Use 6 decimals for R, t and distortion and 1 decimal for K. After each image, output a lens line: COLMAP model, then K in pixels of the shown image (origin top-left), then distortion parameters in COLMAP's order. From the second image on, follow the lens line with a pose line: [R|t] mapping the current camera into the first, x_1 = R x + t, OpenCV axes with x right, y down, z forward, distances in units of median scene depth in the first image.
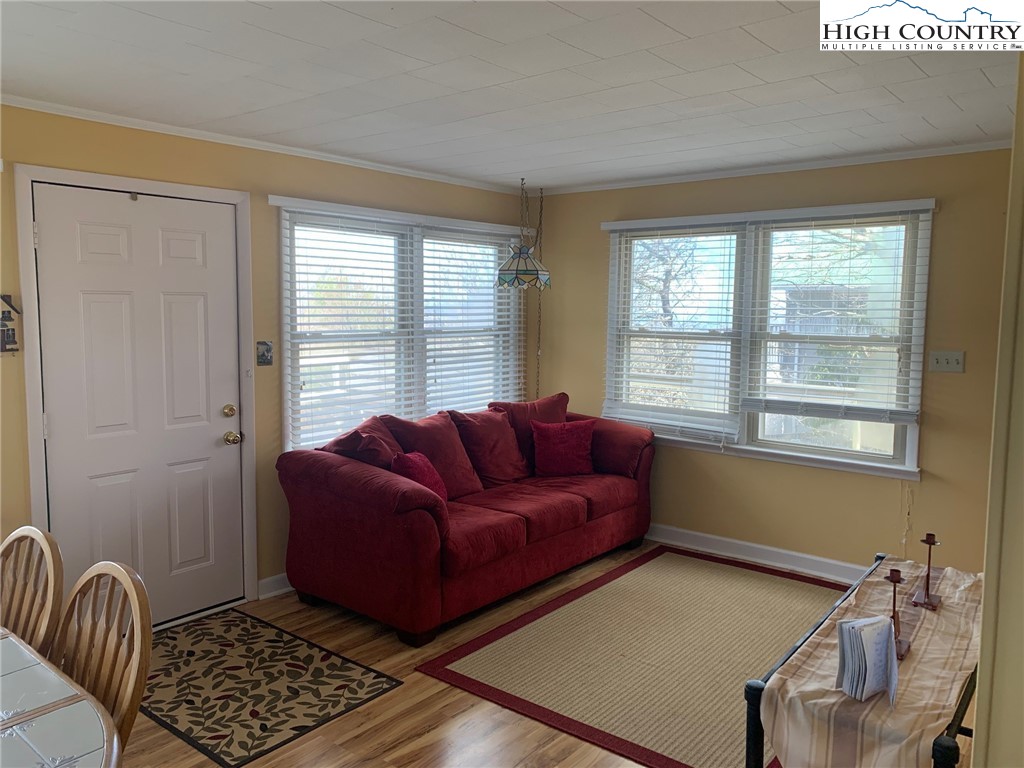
lens RADIAL K [[777.3, 0, 512.0], [0, 777.3, 384.0], [0, 0, 1]] dist [0.023244, -0.014493]
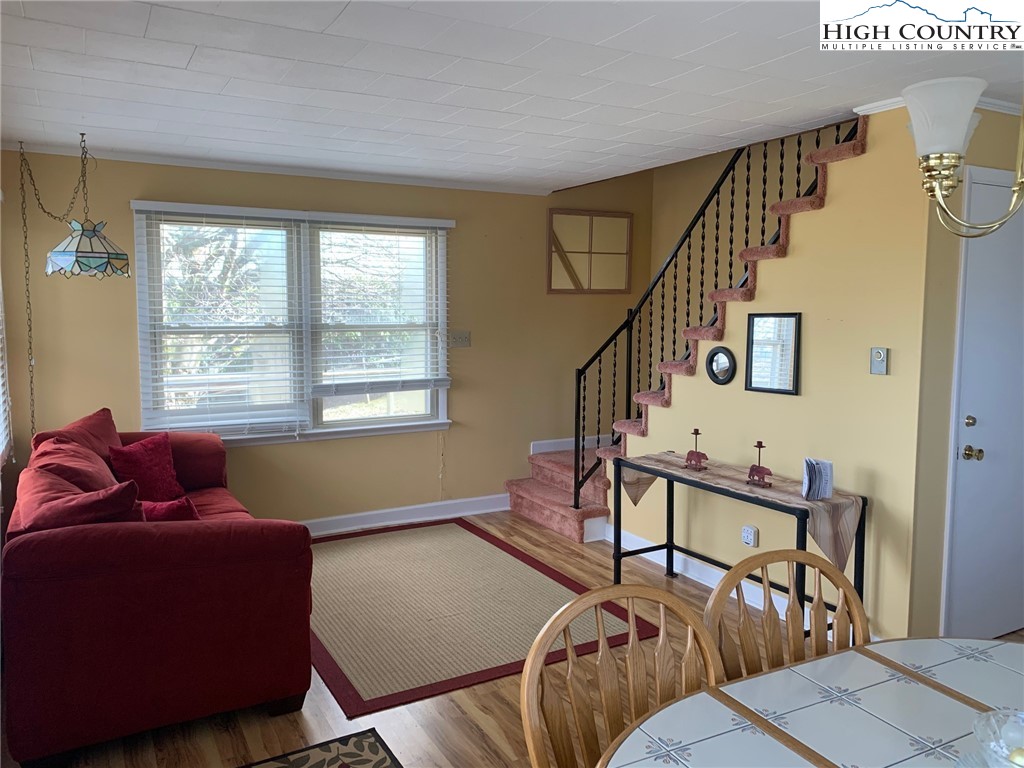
lens RADIAL K [[777.3, 0, 512.0], [0, 777.3, 384.0], [0, 0, 1]] dist [0.023244, -0.014493]
pose [[0.362336, -0.102385, 0.926407, -0.622602], [0.098898, 0.992560, 0.071015, -0.034473], [-0.926786, 0.065888, 0.369766, 0.368637]]
